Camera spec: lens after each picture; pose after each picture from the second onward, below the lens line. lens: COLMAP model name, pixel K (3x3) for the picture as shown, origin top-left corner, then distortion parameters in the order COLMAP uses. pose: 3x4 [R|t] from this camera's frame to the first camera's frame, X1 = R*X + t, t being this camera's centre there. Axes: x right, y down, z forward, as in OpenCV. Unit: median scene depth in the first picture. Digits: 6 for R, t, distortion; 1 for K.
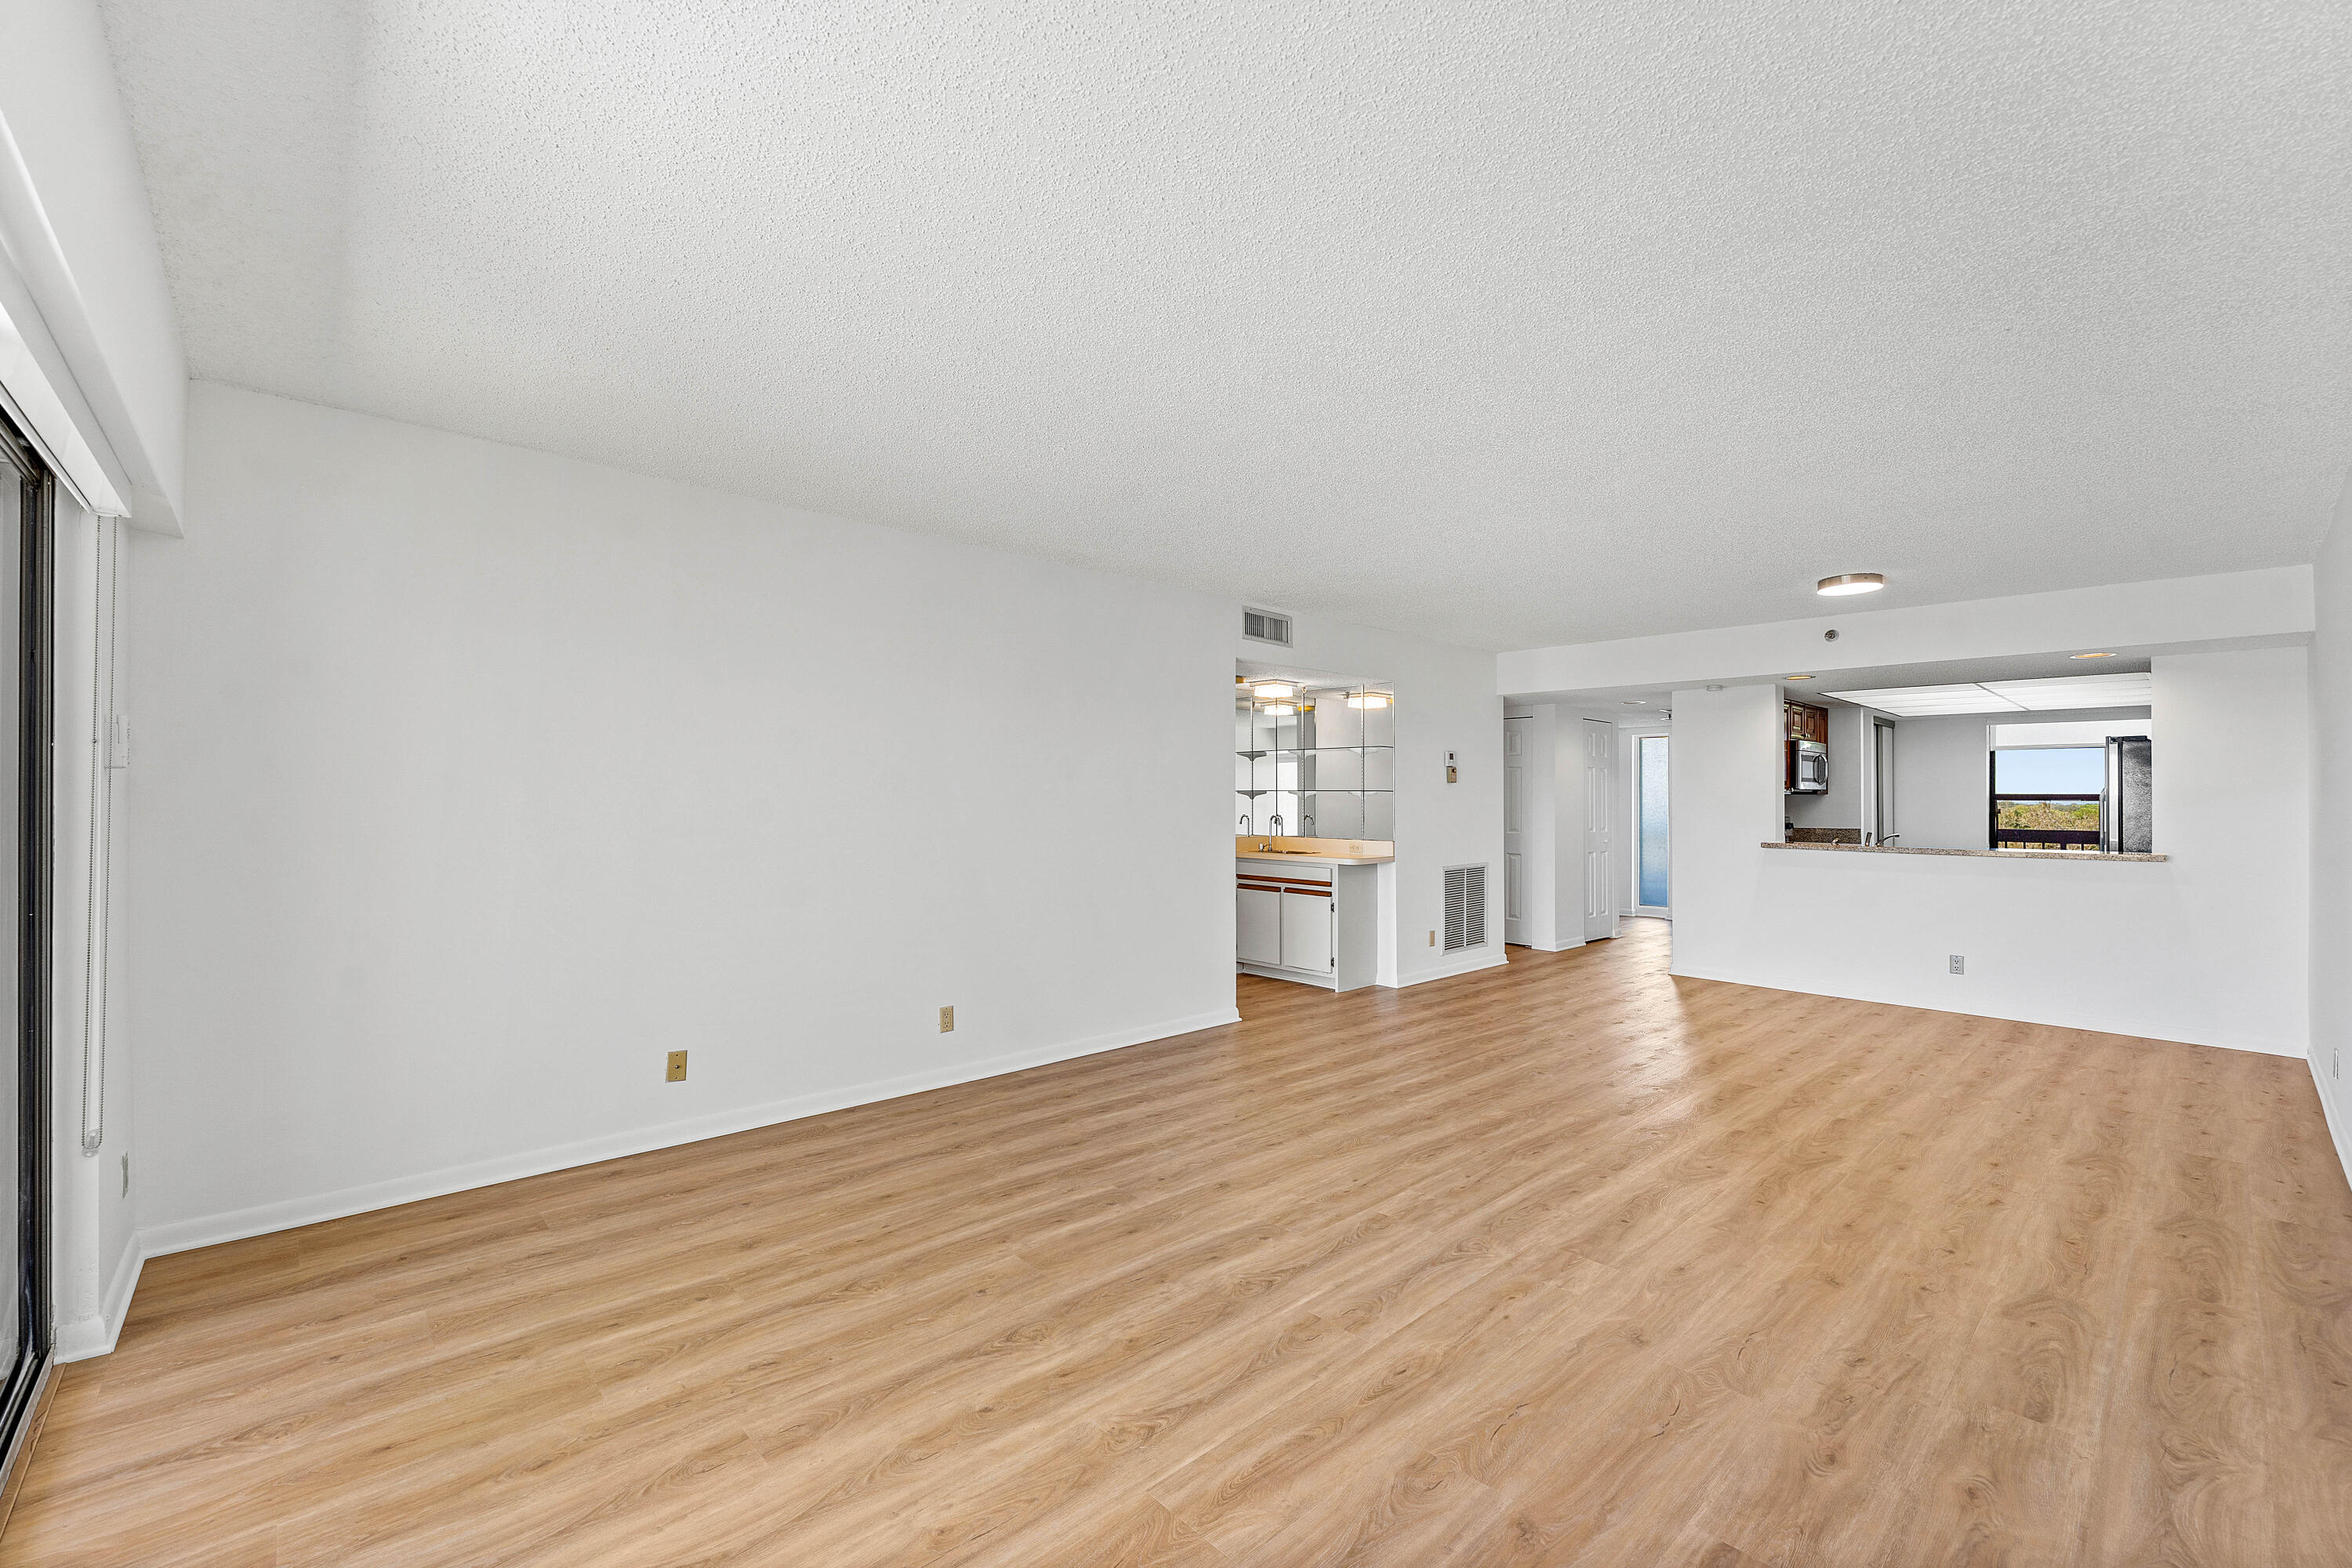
lens RADIAL K [[971.2, 0, 1171.1], [0, 971.2, 802.2], [0, 0, 1]] dist [-0.000385, -0.000261]
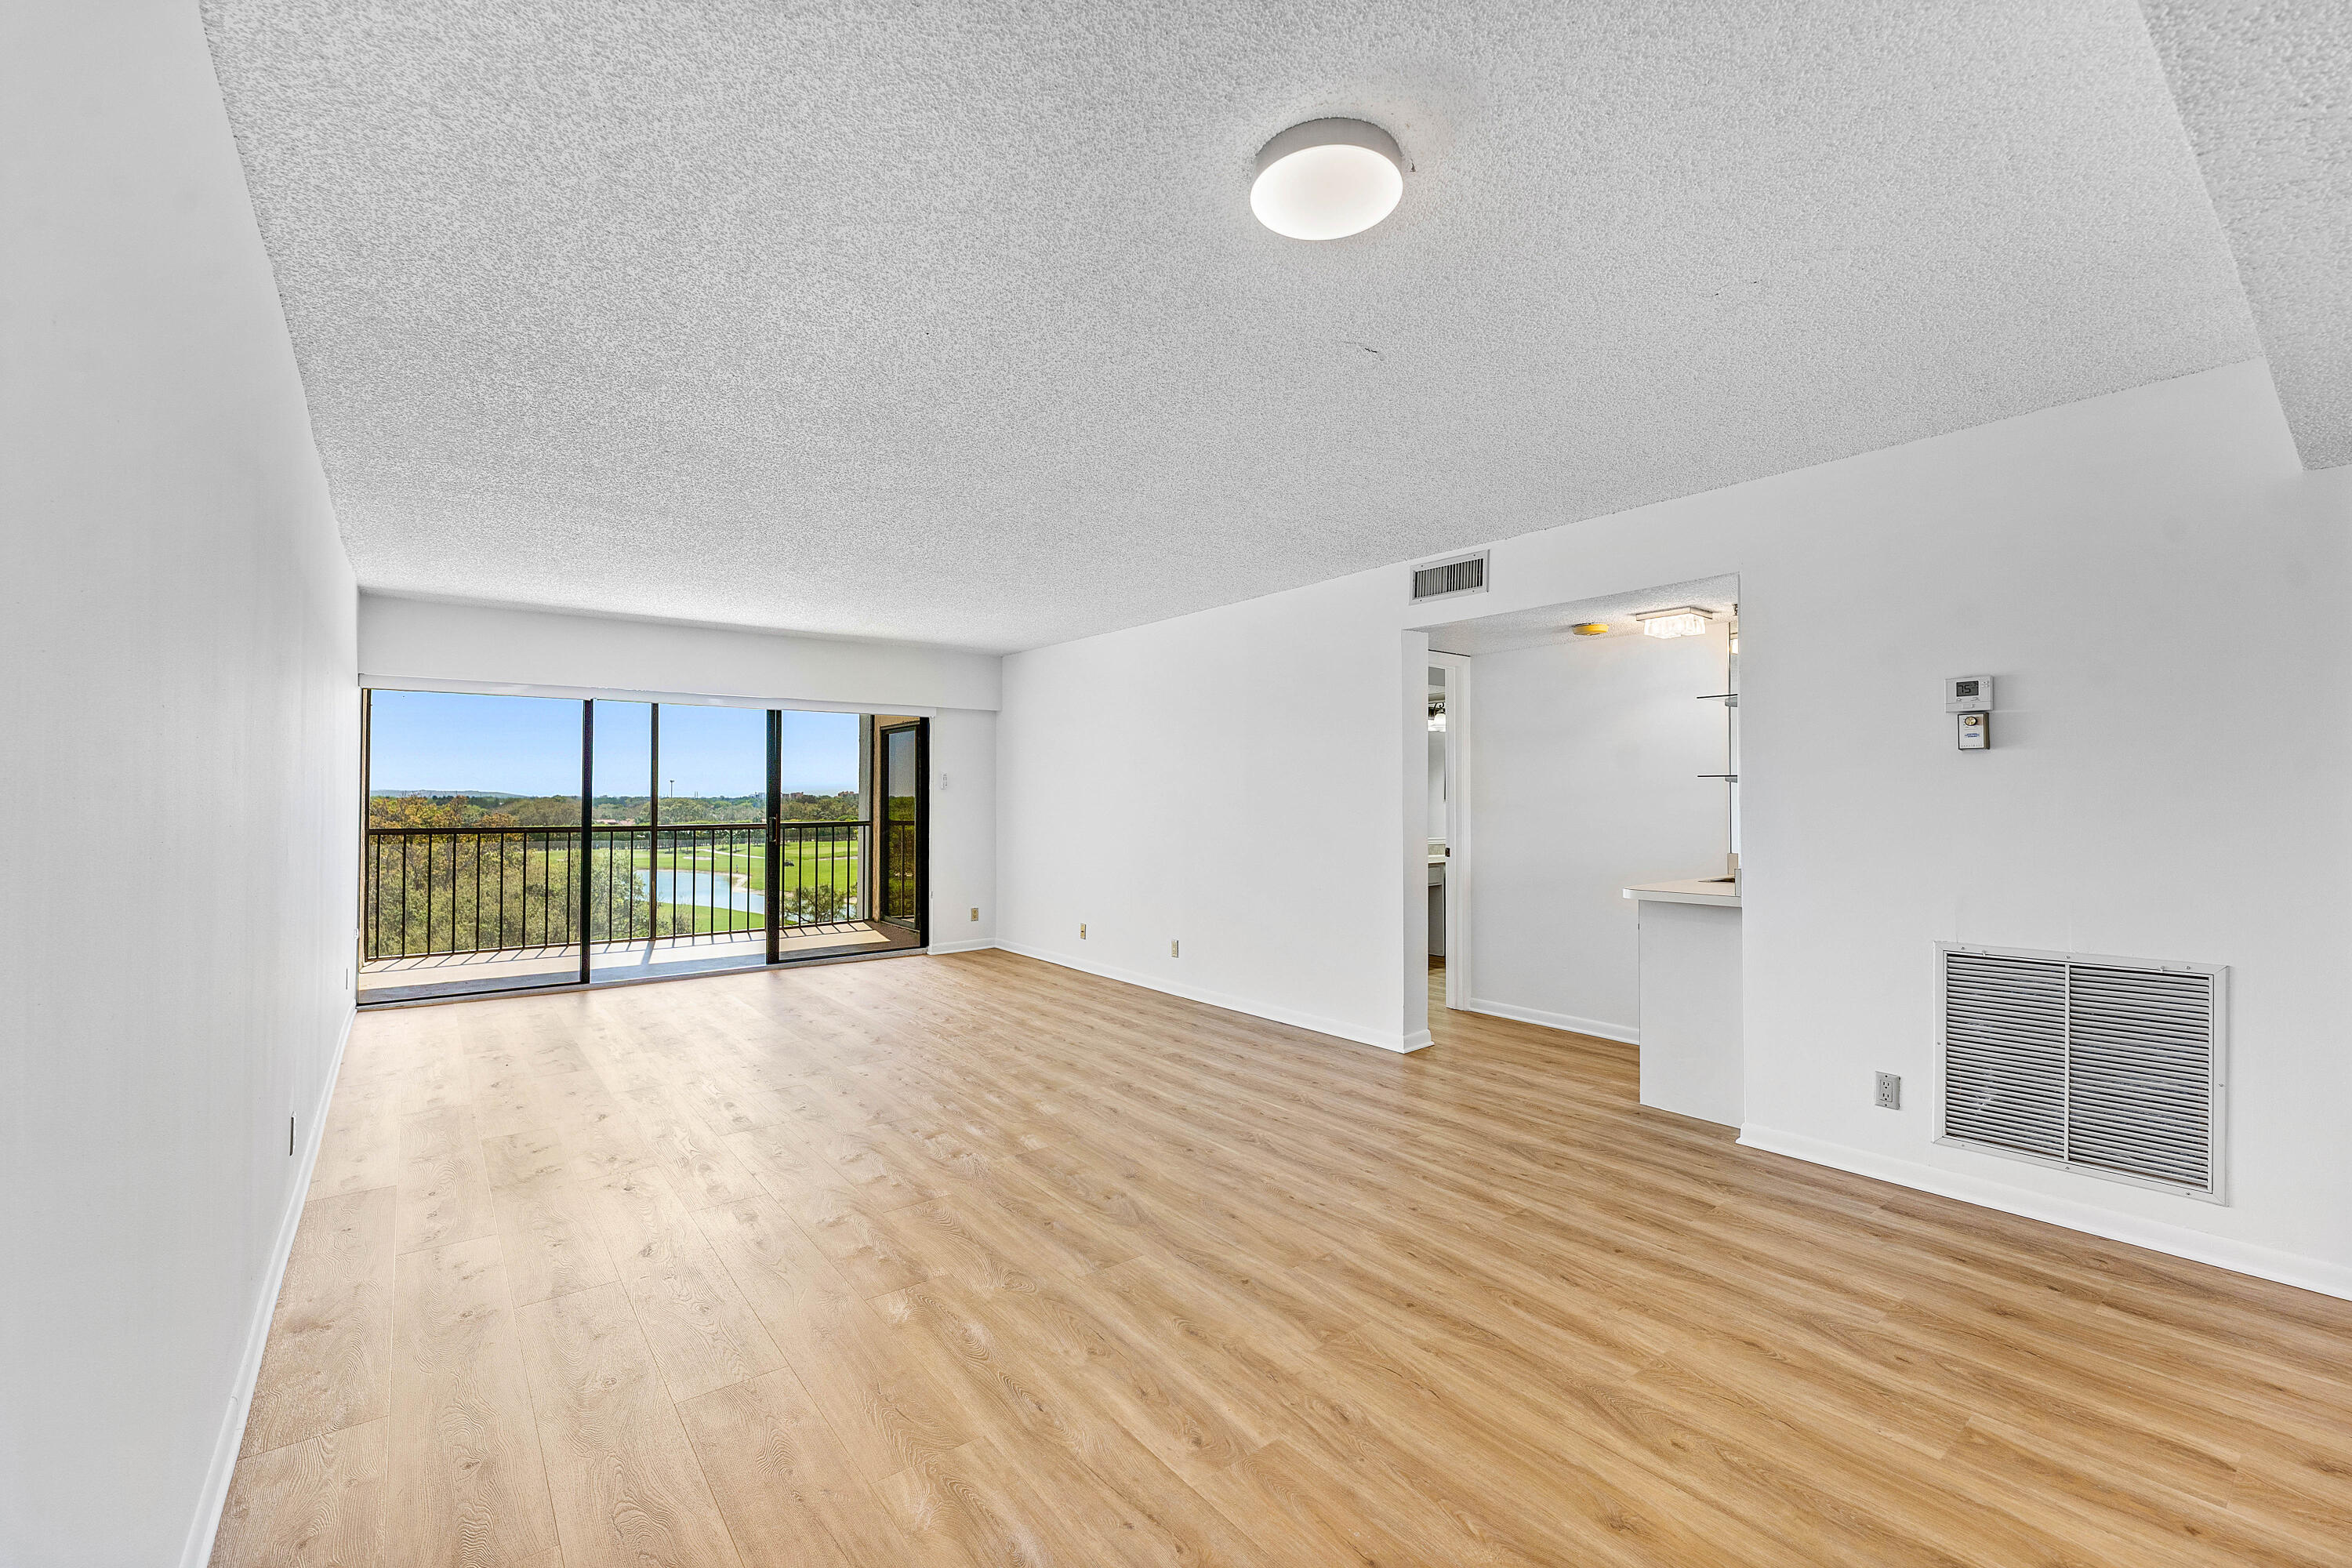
lens RADIAL K [[985.2, 0, 1176.3], [0, 985.2, 793.4], [0, 0, 1]] dist [-0.000117, -0.000153]
pose [[-0.095583, -0.010292, -0.995368, 1.147389], [0.002201, 0.999942, -0.010551, 0.004377], [0.995419, -0.003199, -0.095555, 1.054124]]
